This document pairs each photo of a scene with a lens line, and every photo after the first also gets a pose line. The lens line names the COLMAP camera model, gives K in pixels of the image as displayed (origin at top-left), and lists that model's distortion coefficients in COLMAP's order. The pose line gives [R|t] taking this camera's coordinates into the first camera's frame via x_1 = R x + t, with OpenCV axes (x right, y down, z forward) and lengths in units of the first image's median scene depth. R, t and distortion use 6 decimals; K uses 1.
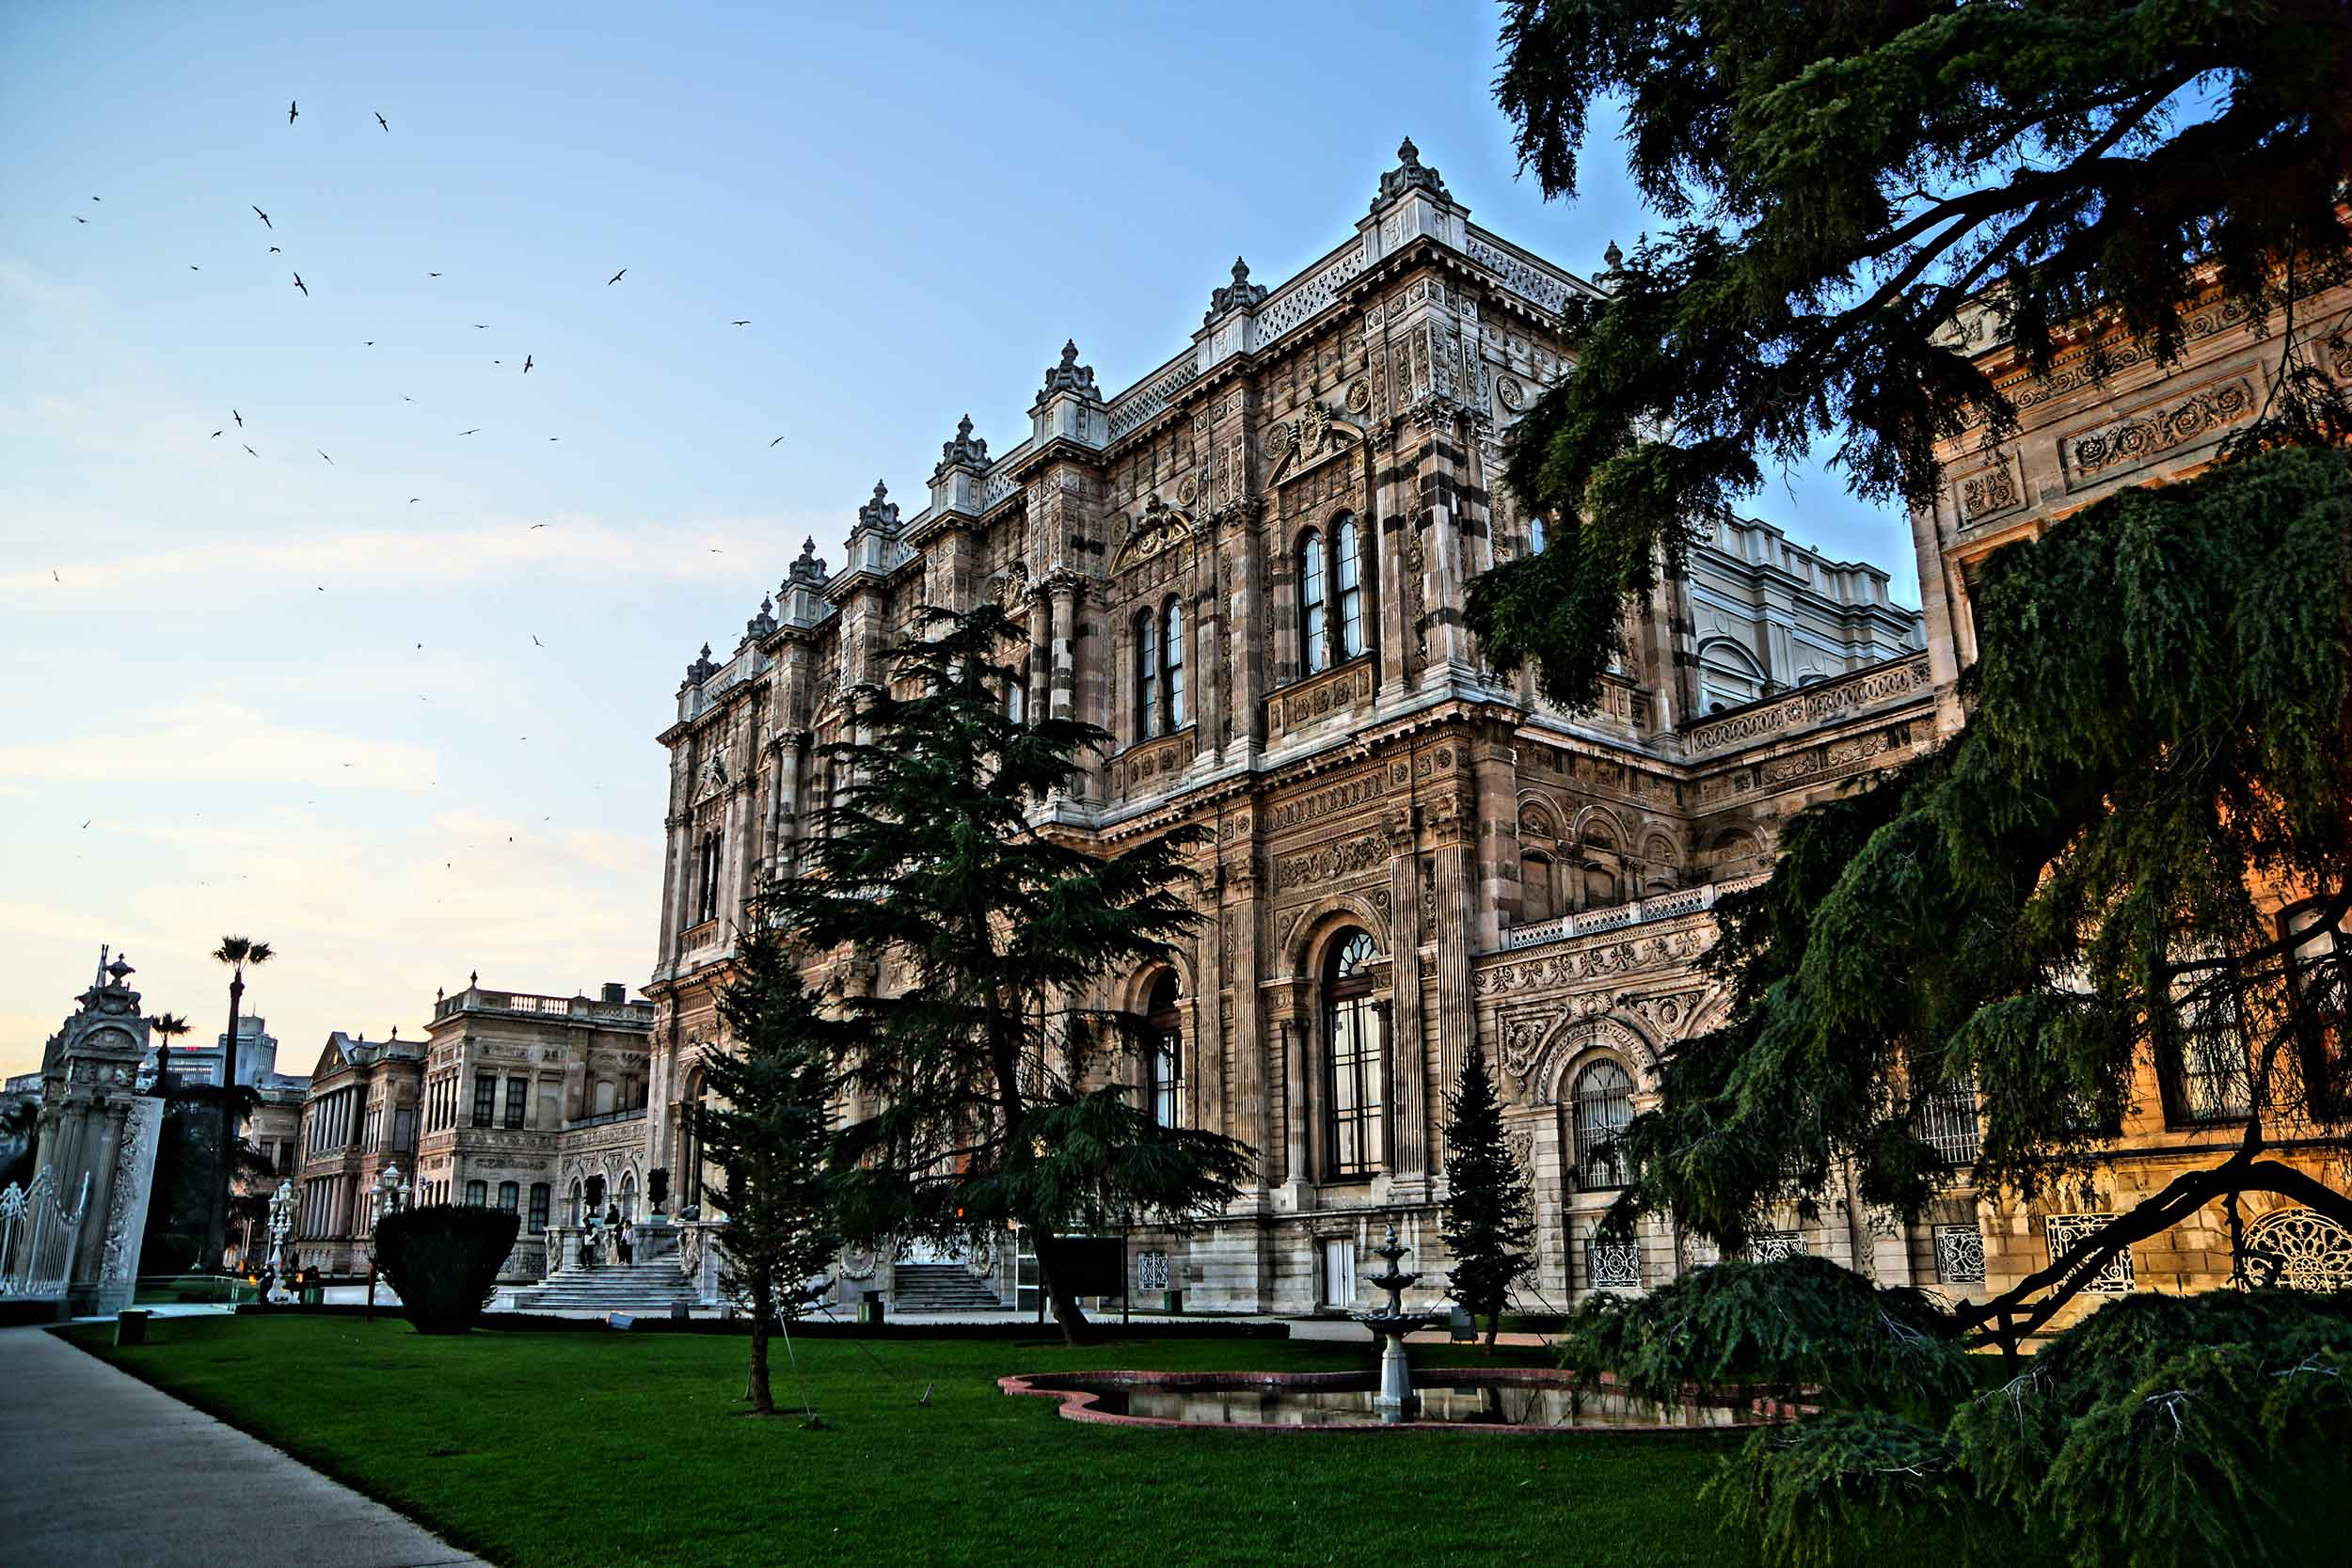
lens RADIAL K [[1619.6, 0, 1177.1], [0, 1619.6, 828.8], [0, 0, 1]] dist [-0.155079, 0.116098]
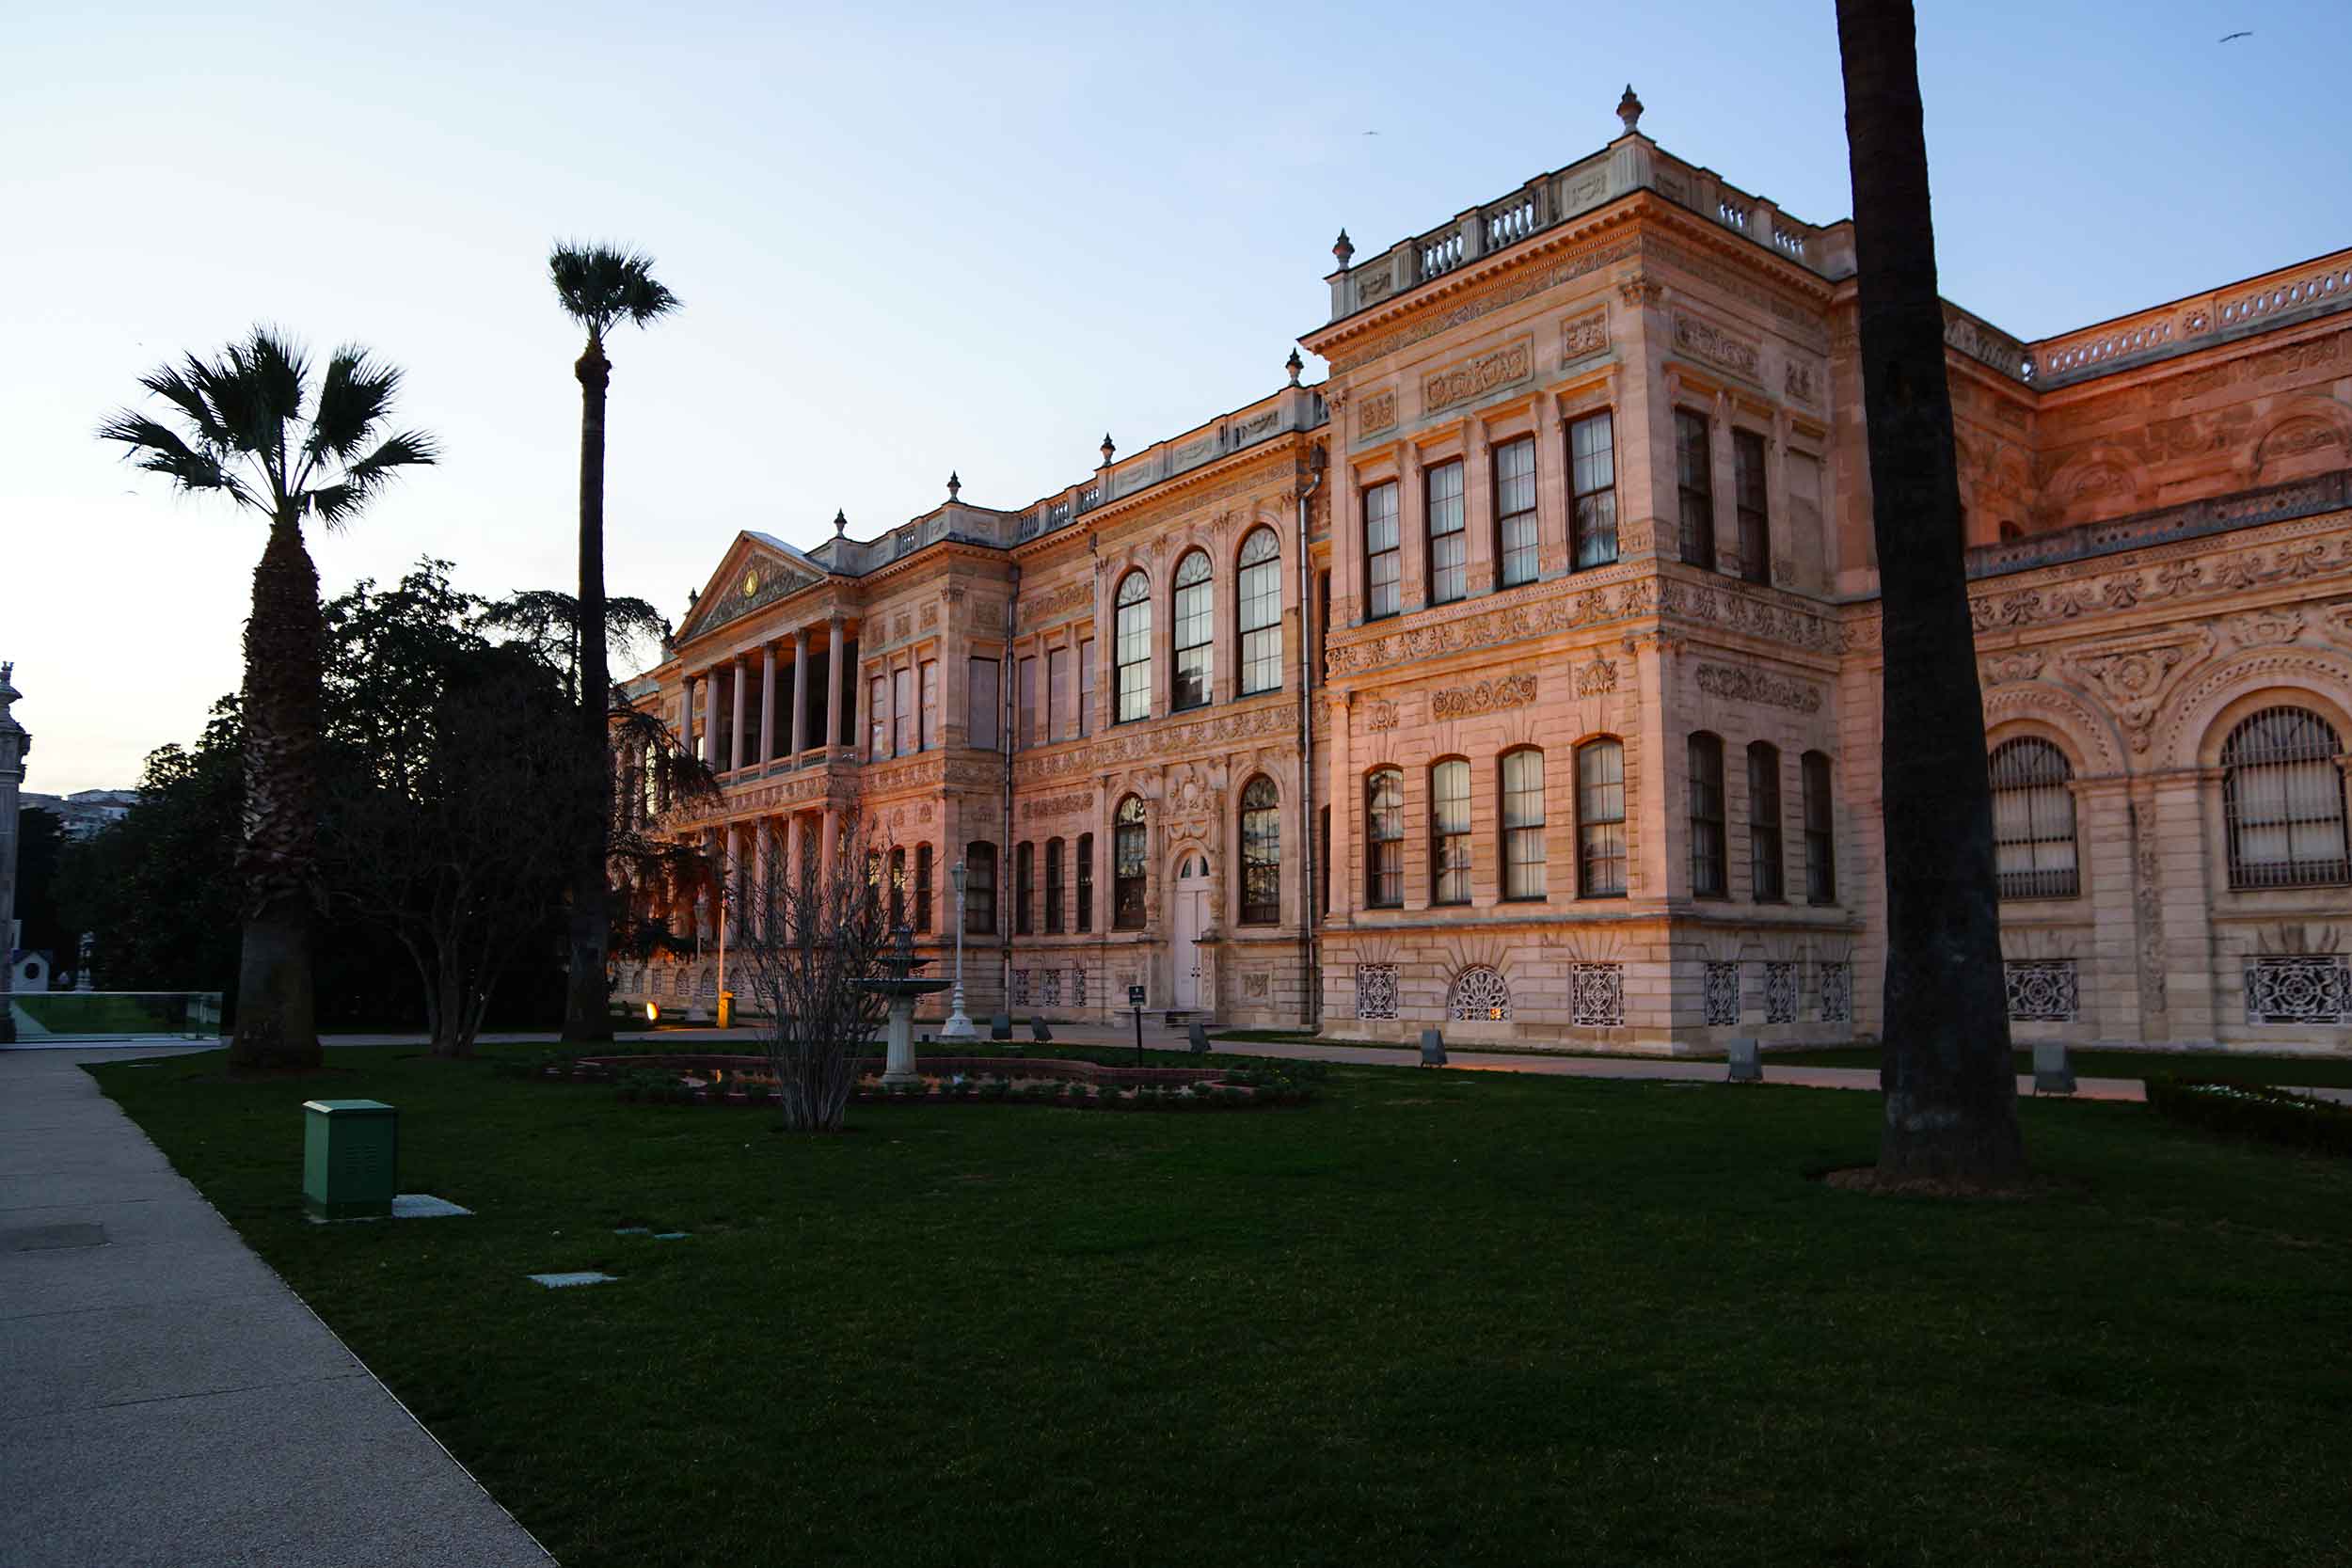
lens RADIAL K [[1619.6, 0, 1177.1], [0, 1619.6, 828.8], [0, 0, 1]] dist [-0.155079, 0.116098]
pose [[0.999998, 0.001685, -0.000487, -0.955973], [-0.001582, 0.986410, 0.164296, 0.330869], [0.000757, -0.164295, 0.986411, 1.185890]]
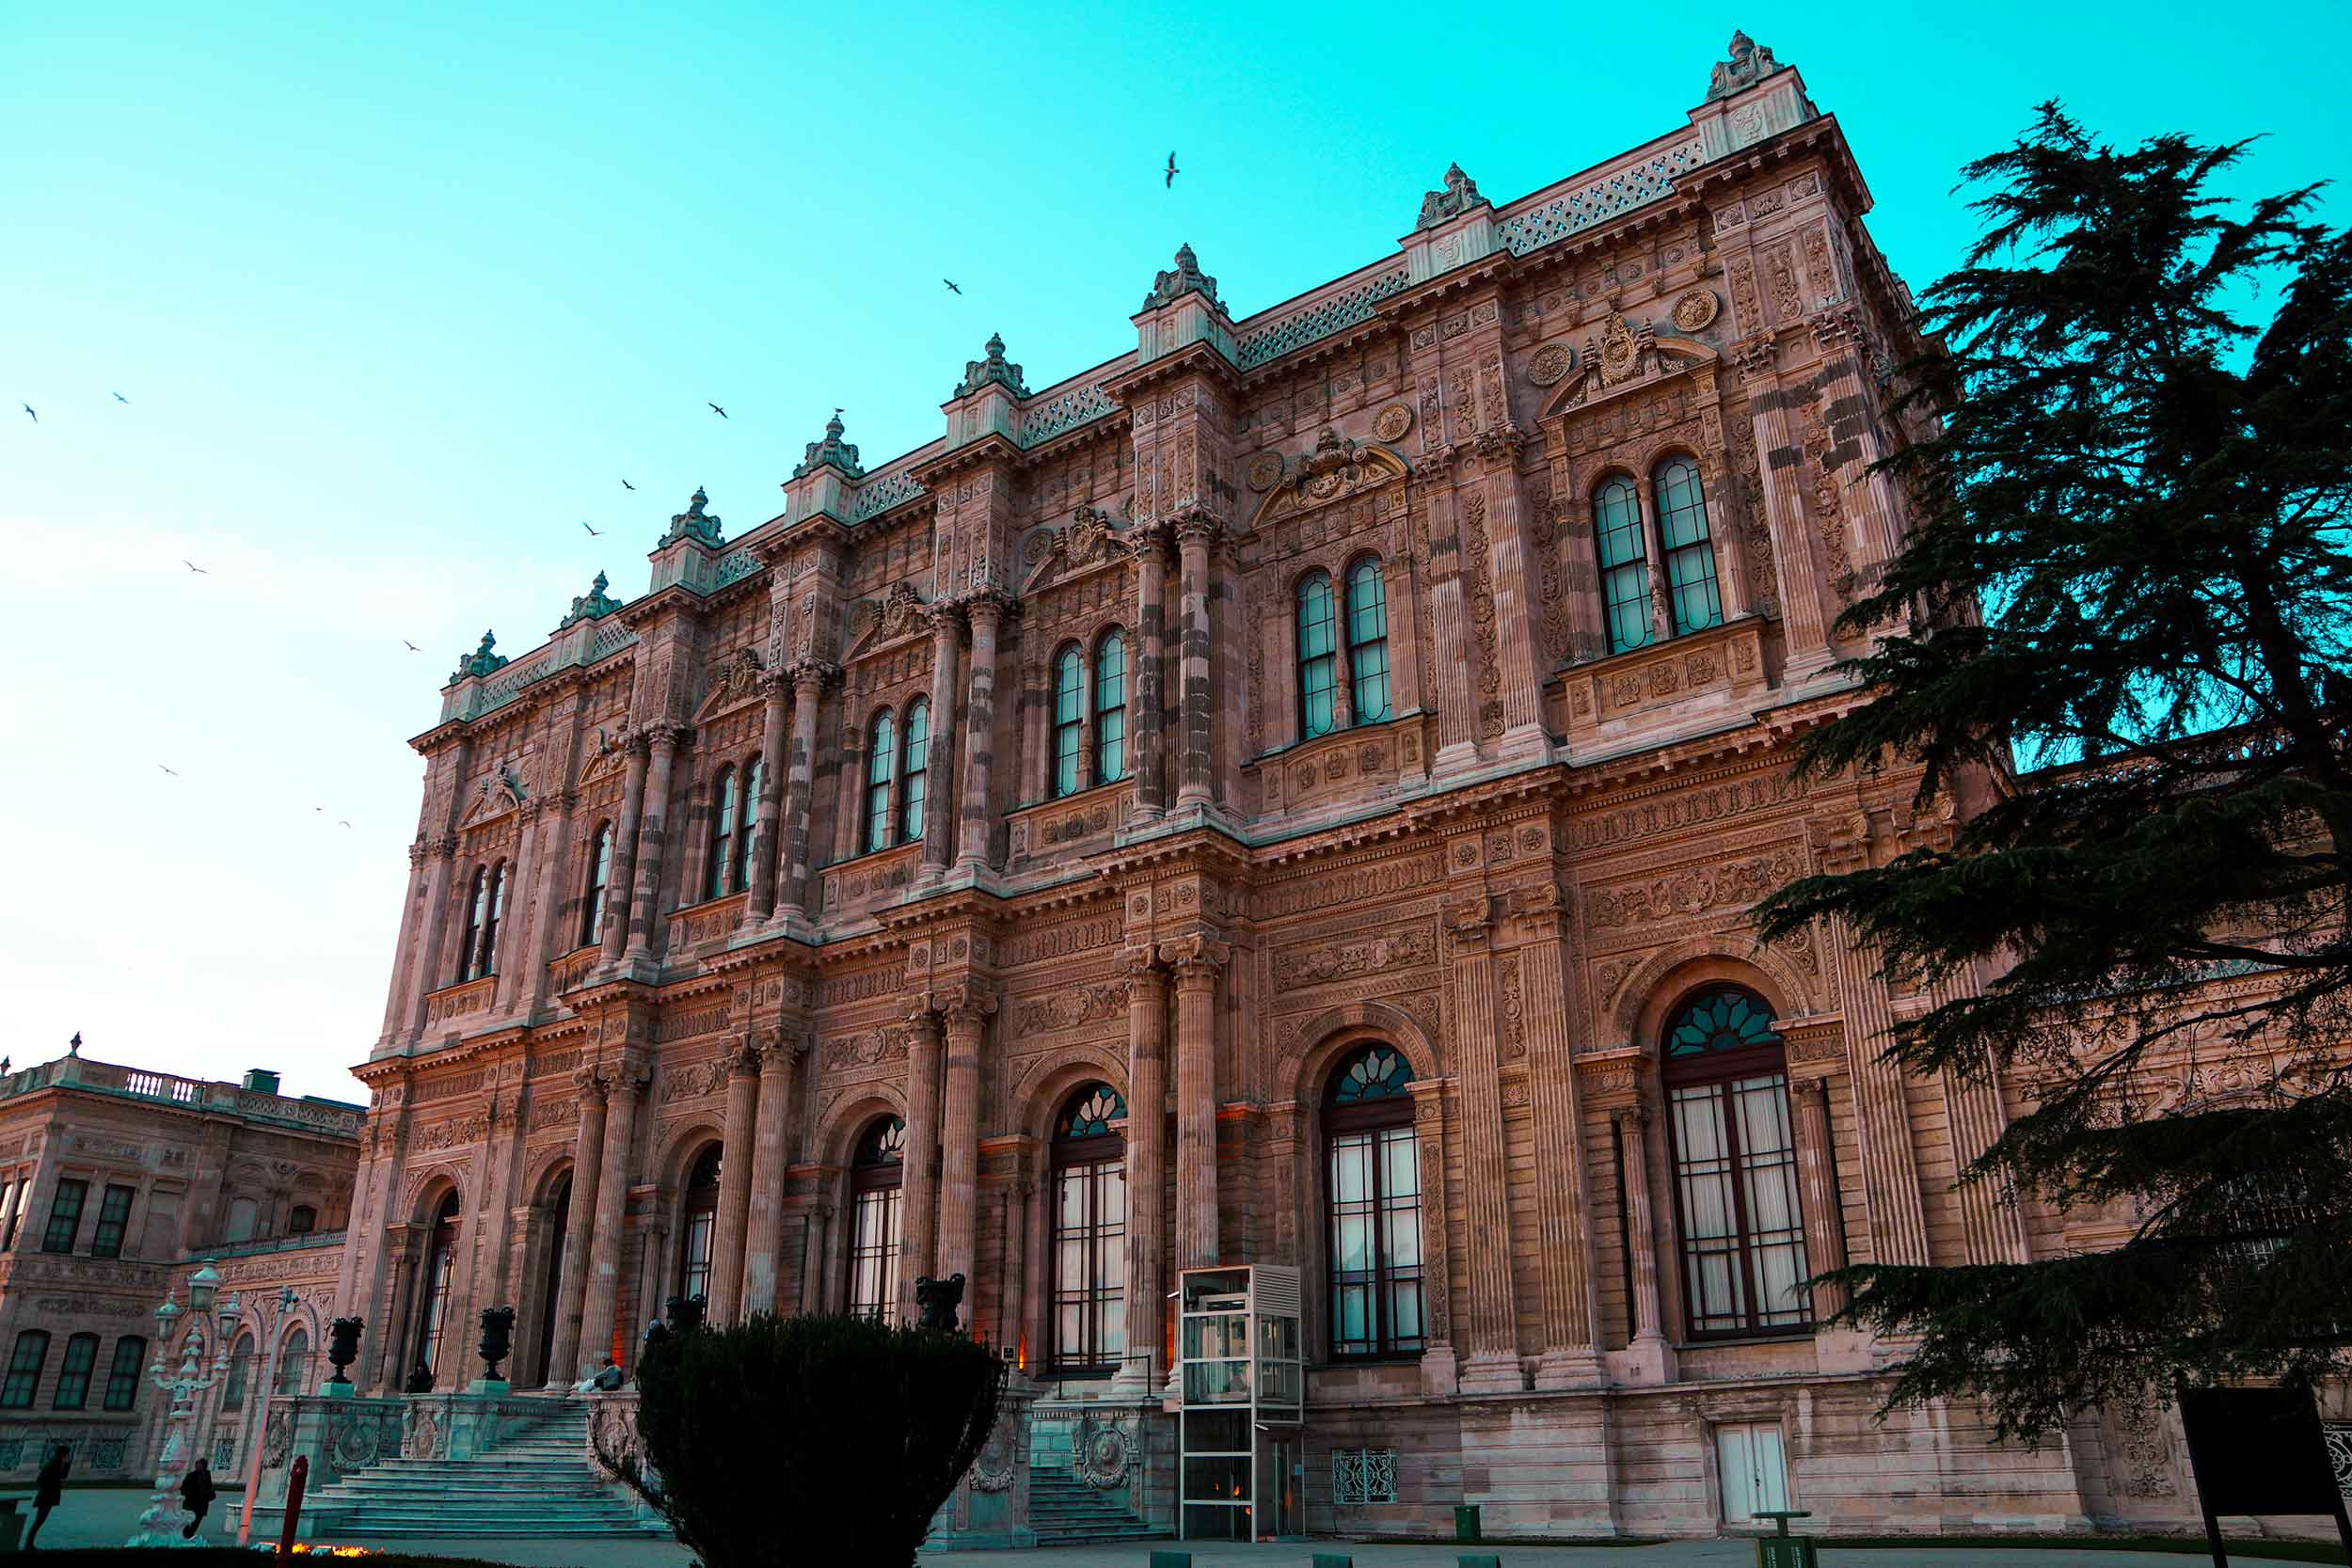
lens RADIAL K [[1619.6, 0, 1177.1], [0, 1619.6, 828.8], [0, 0, 1]] dist [-0.155079, 0.116098]
pose [[0.961809, 0.107994, 0.251515, -0.260791], [-0.077631, 0.988772, -0.127687, 0.085822], [-0.262480, 0.103285, 0.959394, 0.311454]]
